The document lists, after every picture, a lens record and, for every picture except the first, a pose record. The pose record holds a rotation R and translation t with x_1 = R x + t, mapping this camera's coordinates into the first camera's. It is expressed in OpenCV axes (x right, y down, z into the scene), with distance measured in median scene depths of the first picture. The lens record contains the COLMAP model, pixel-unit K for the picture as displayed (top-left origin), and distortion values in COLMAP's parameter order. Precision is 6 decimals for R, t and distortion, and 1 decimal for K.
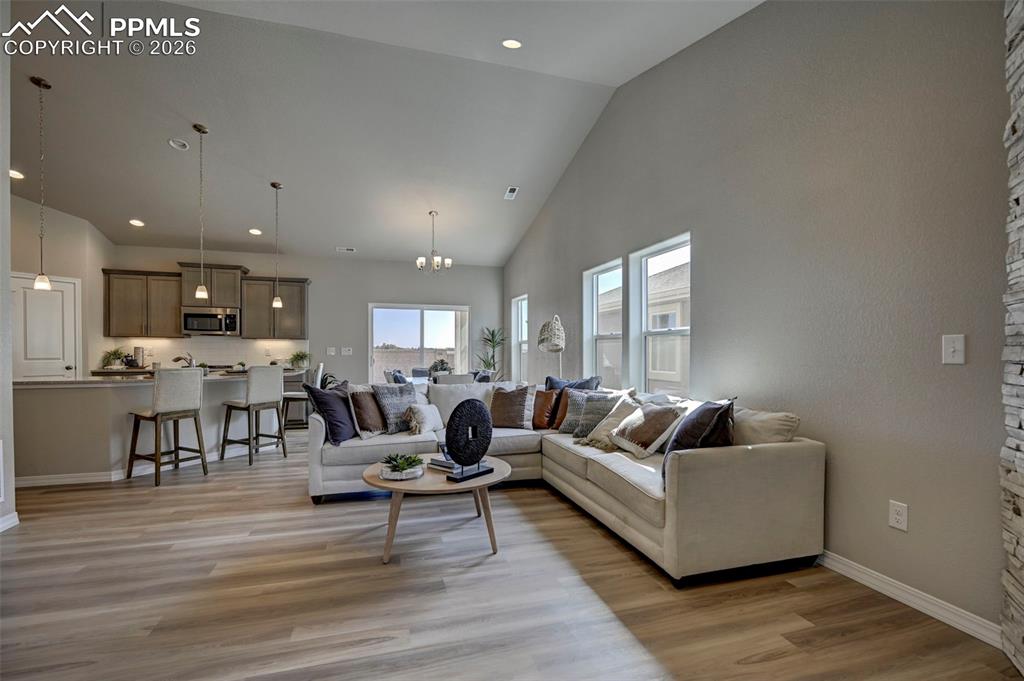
lens RADIAL K [[469.1, 0, 514.6], [0, 469.1, 350.2], [0, 0, 1]] dist [0.003275, 0.000044]
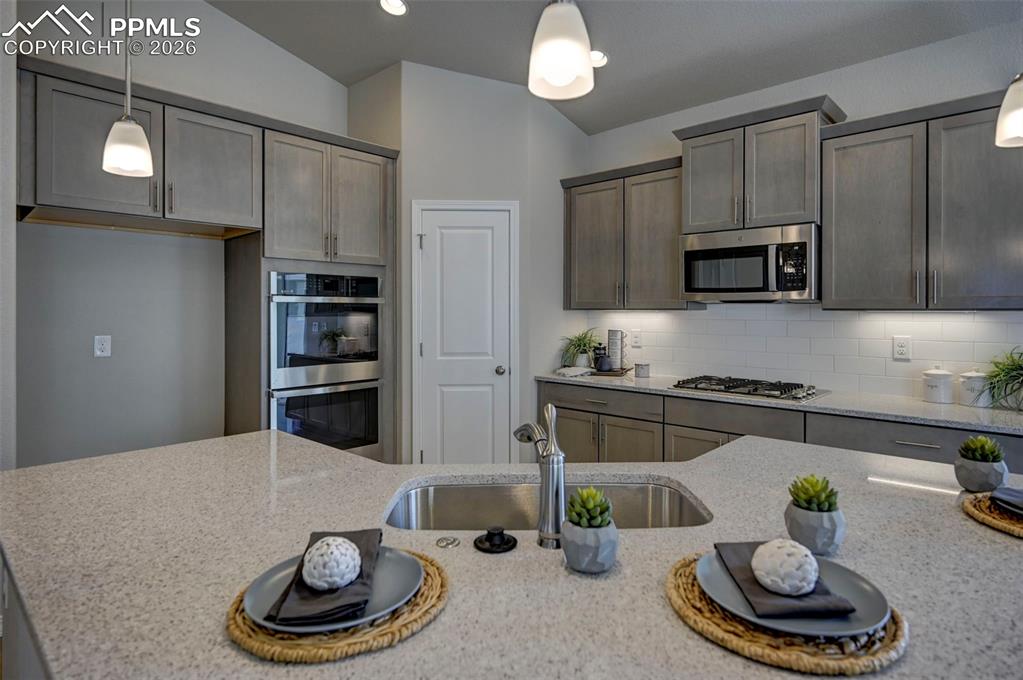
lens RADIAL K [[559.1, 0, 510.8], [0, 559.1, 312.0], [0, 0, 1]] dist [-0.004092, -0.000627]
pose [[0.491763, -0.000404, -0.870729, -0.353060], [0.001864, 0.999998, 0.000589, -0.025805], [0.870727, -0.001913, 0.491763, 0.627321]]
